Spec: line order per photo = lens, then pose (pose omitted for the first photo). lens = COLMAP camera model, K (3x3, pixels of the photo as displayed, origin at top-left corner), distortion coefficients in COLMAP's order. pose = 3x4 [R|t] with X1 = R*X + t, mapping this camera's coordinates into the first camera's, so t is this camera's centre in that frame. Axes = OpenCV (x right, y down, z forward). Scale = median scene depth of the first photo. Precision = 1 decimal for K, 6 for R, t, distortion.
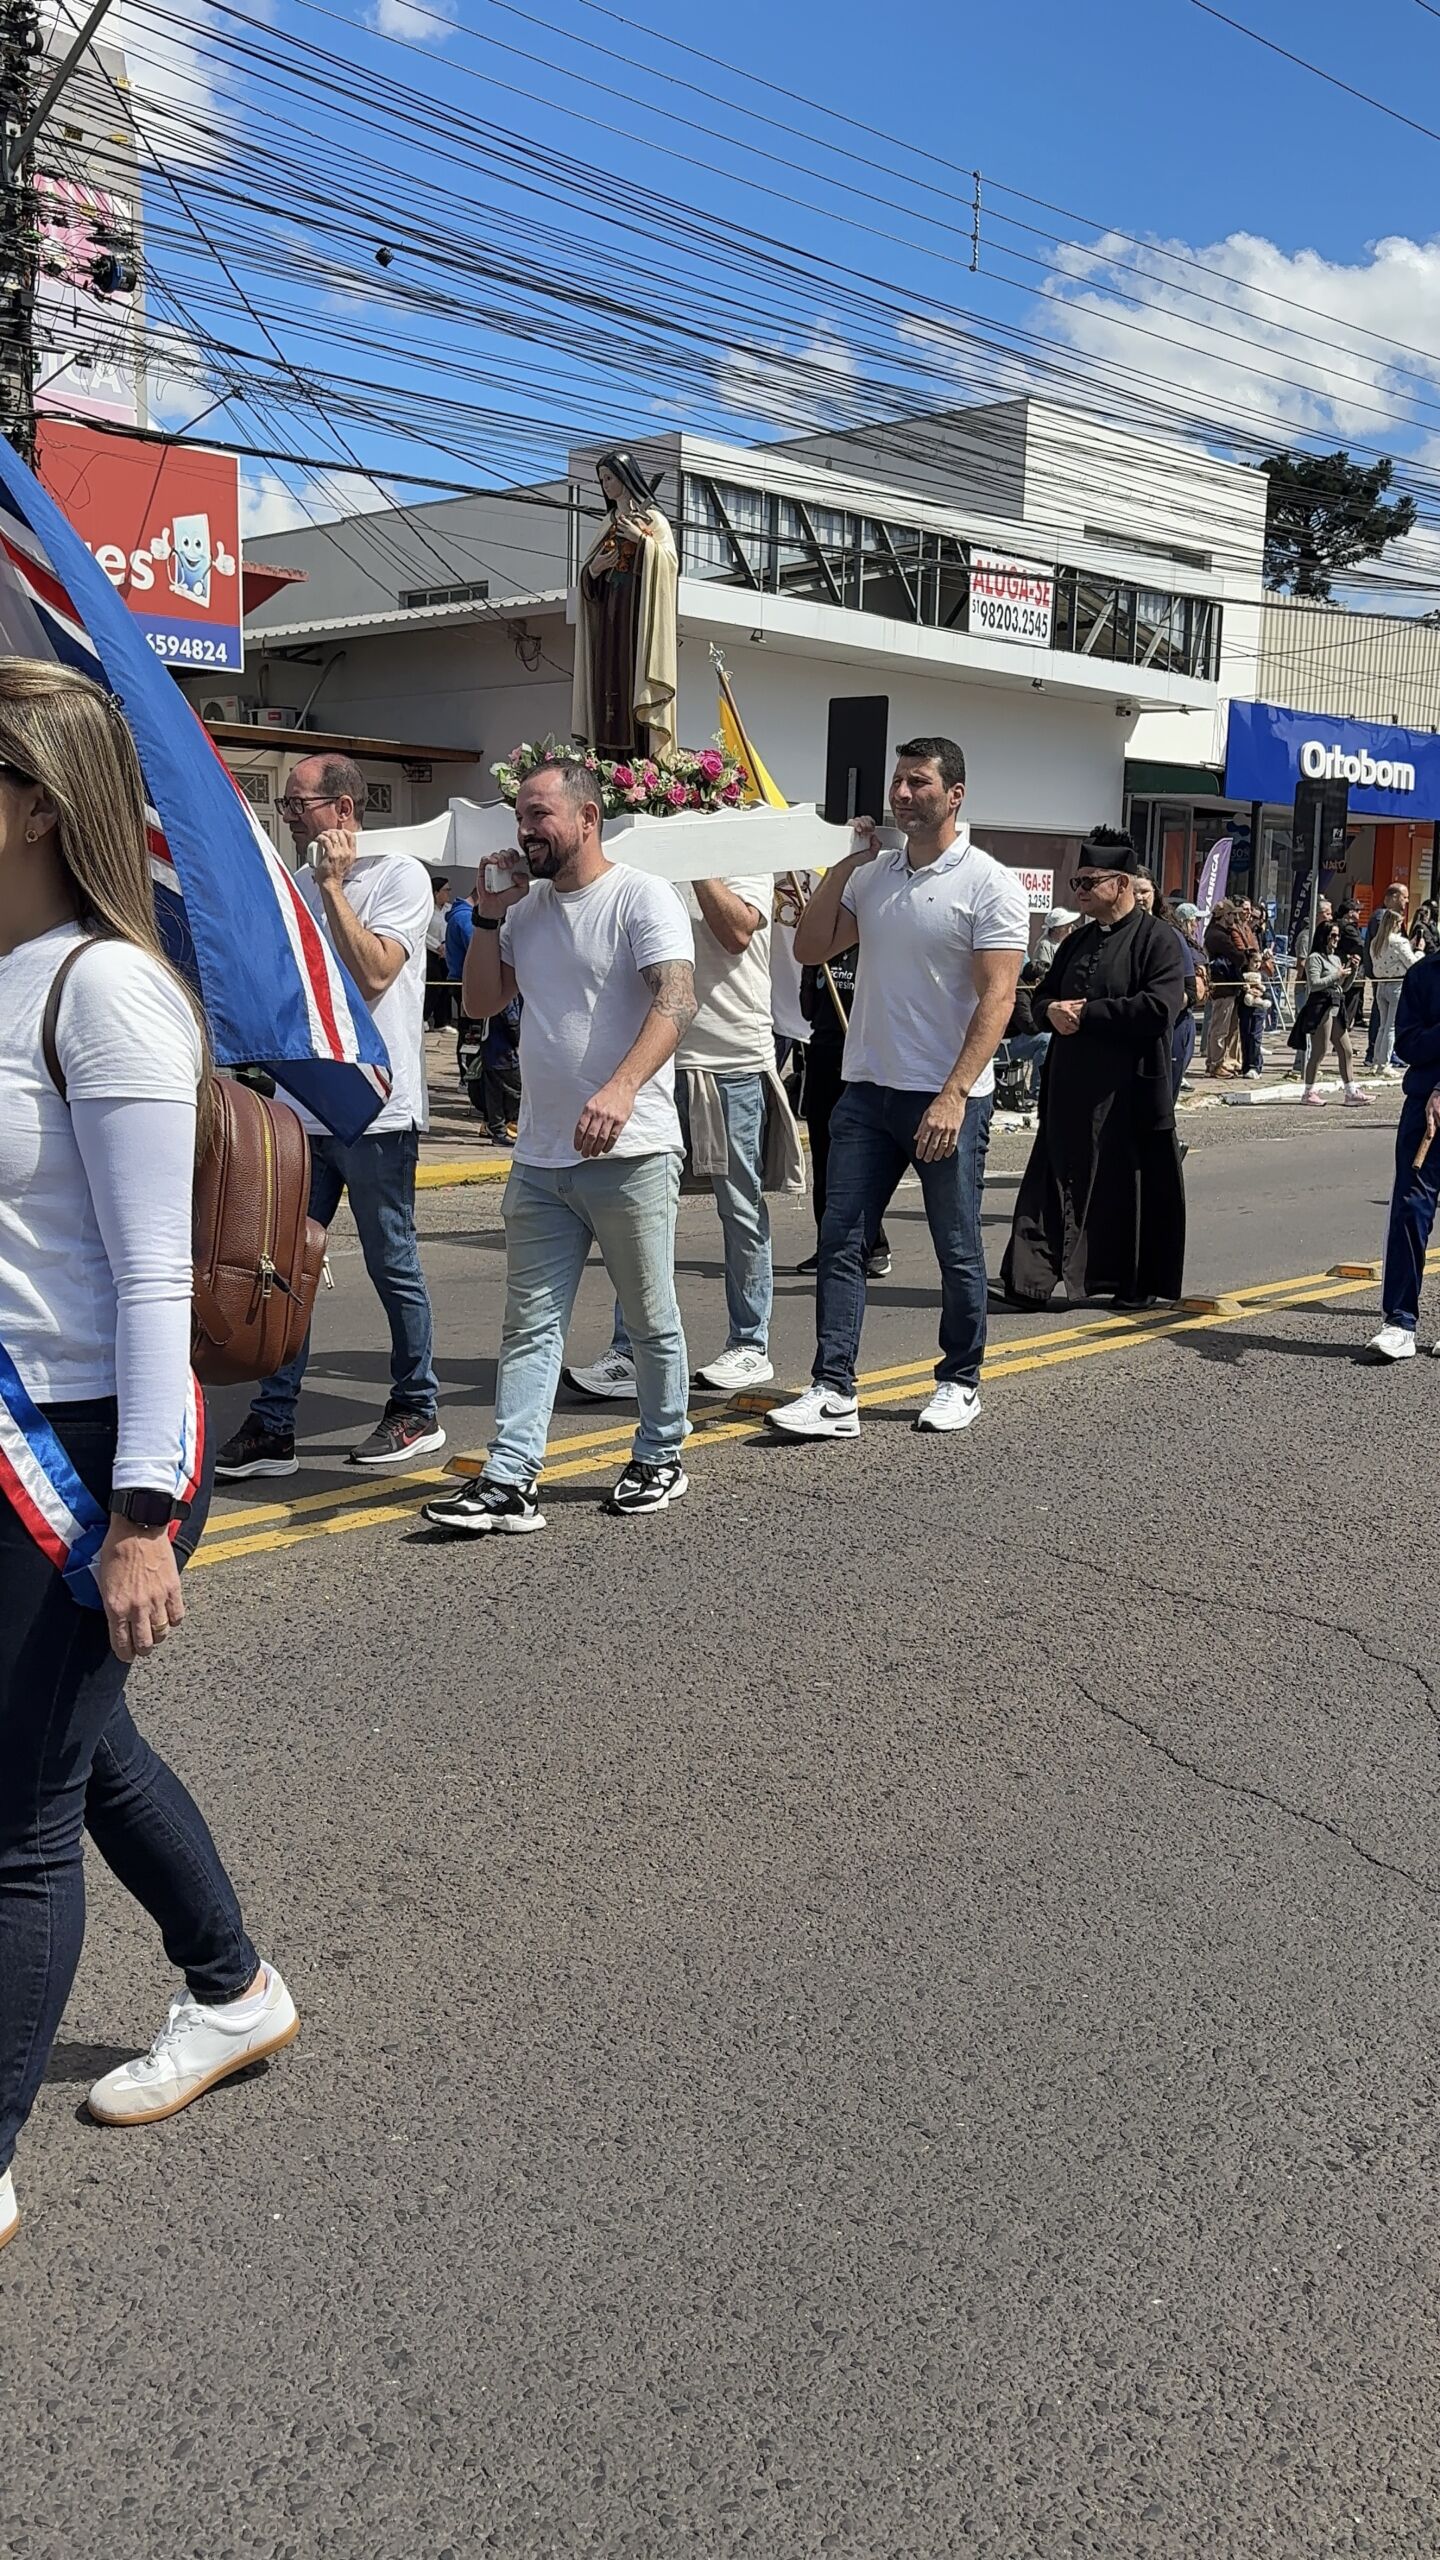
lens RADIAL K [[2296.9, 0, 704.3], [0, 2296.9, 1315.9], [0, 0, 1]] dist [0.027387, -0.013293]
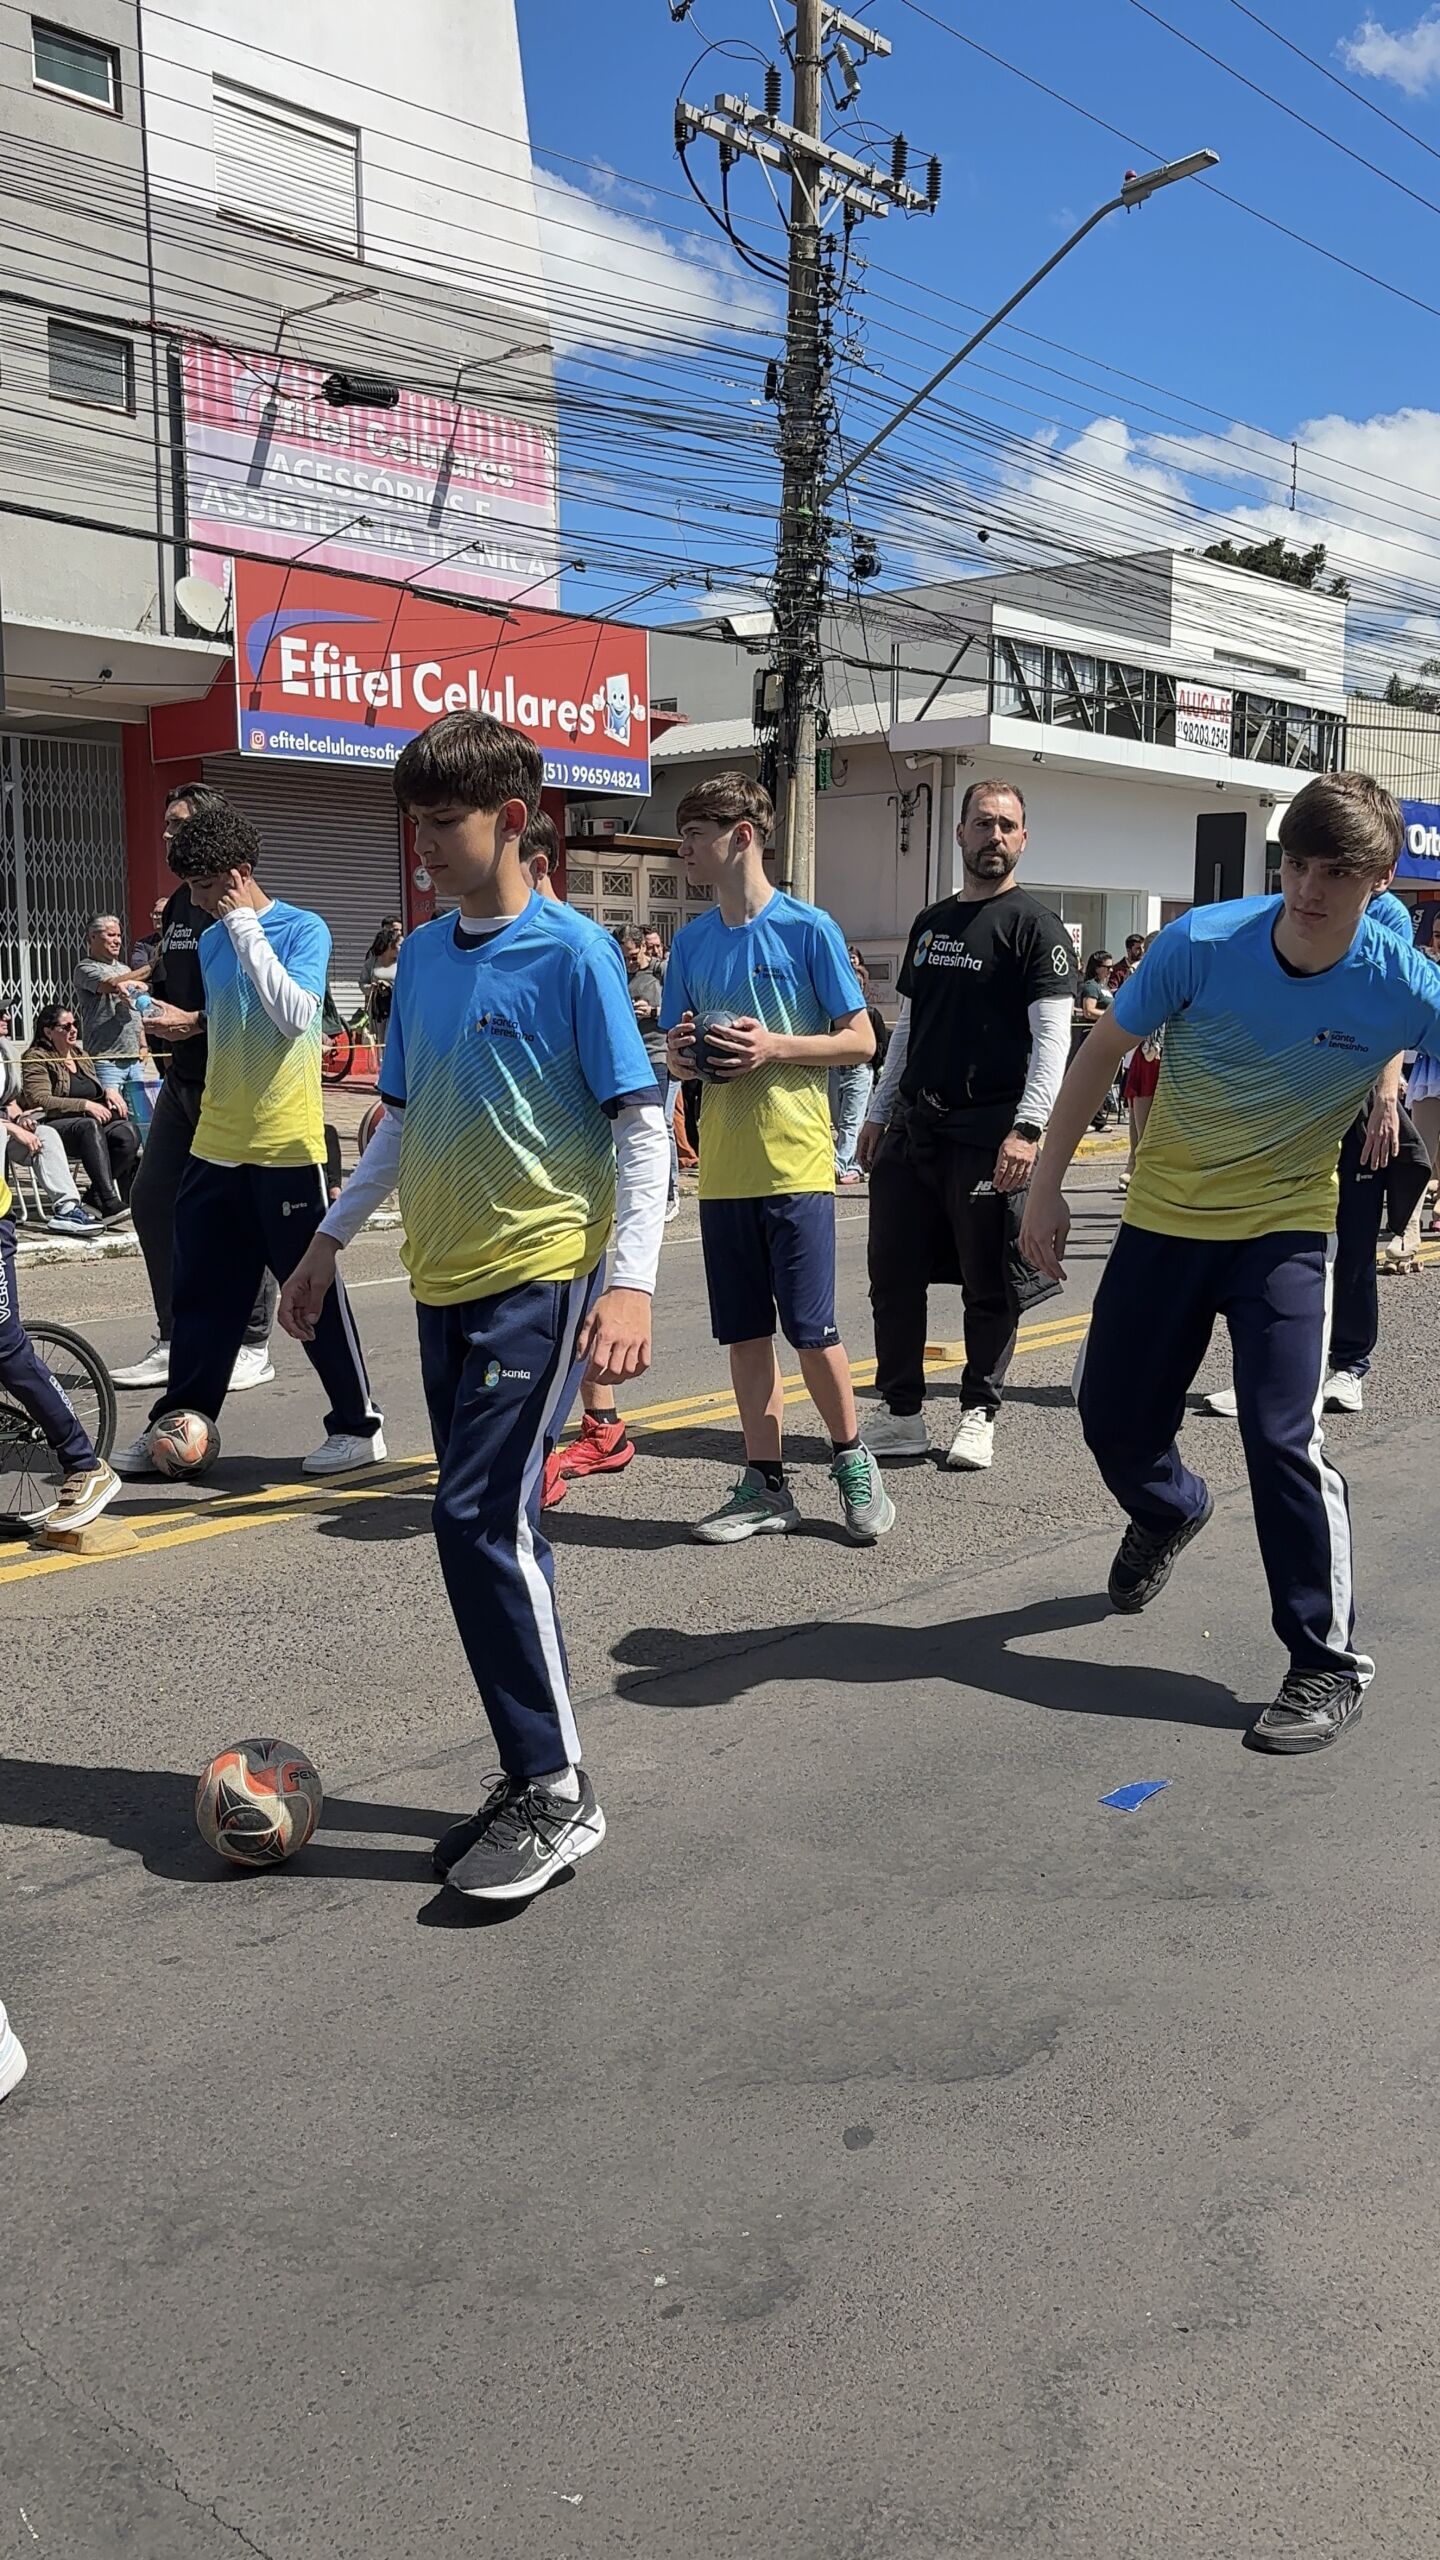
lens RADIAL K [[2296.9, 0, 729.5], [0, 2296.9, 1281.4], [0, 0, 1]] dist [0.027387, -0.013293]
pose [[0.998677, -0.027135, 0.043681, -0.219858], [0.029000, 0.998670, -0.042637, 0.045459], [-0.042466, 0.043848, 0.998135, -0.261554]]
